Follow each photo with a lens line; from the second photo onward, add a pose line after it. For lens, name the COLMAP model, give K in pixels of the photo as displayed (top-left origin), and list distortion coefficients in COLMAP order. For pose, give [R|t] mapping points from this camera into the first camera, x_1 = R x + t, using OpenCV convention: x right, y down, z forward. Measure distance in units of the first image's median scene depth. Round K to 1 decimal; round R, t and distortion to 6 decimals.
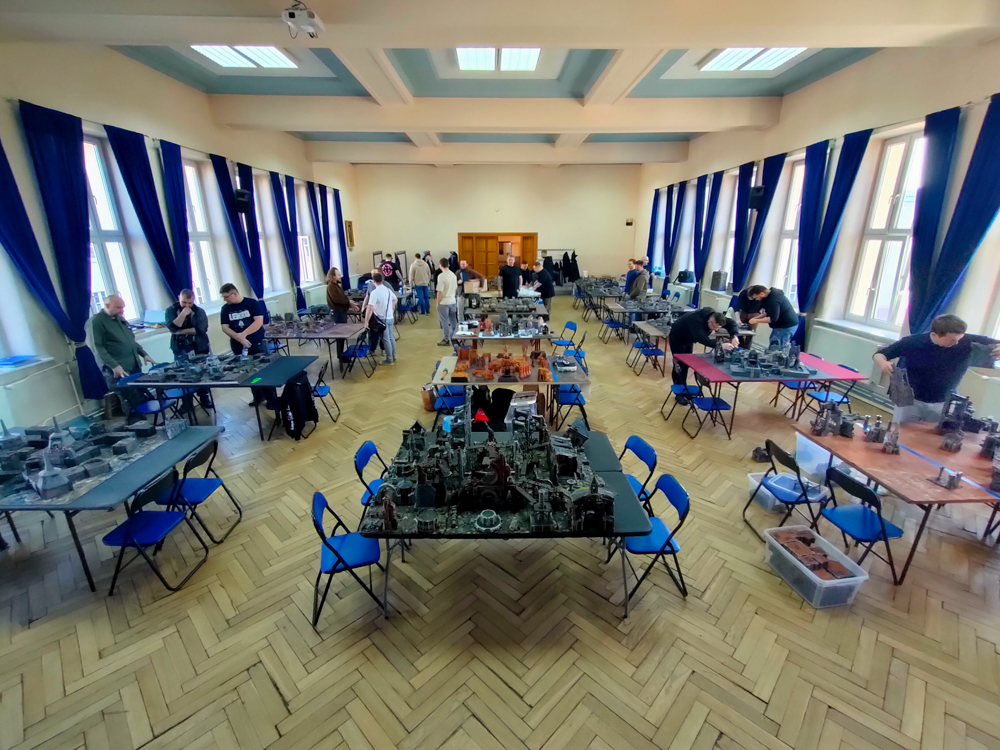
lens RADIAL K [[462.6, 0, 507.8], [0, 462.6, 378.8], [0, 0, 1]] dist [-0.020876, -0.000445]
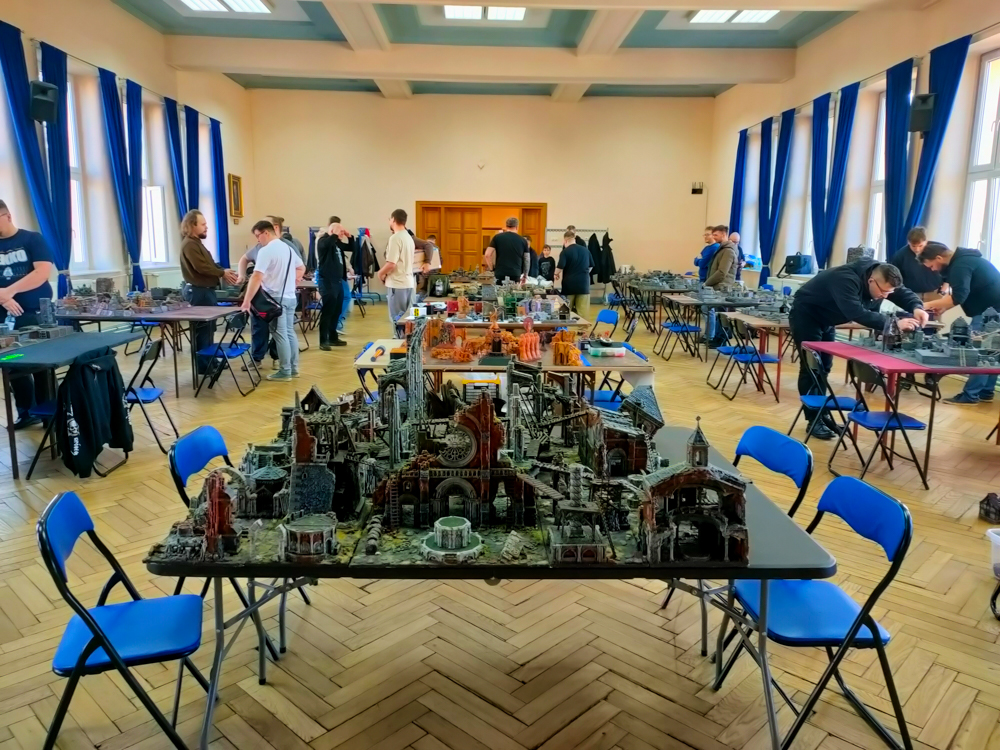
lens RADIAL K [[744.3, 0, 500.0], [0, 744.3, 375.0], [0, 0, 1]] dist [0.069466, -0.085191]
pose [[0.999905, 0.012211, 0.006422, -0.001712], [-0.011167, 0.989662, -0.142981, 0.096921], [-0.008102, 0.142896, 0.989705, 0.108962]]
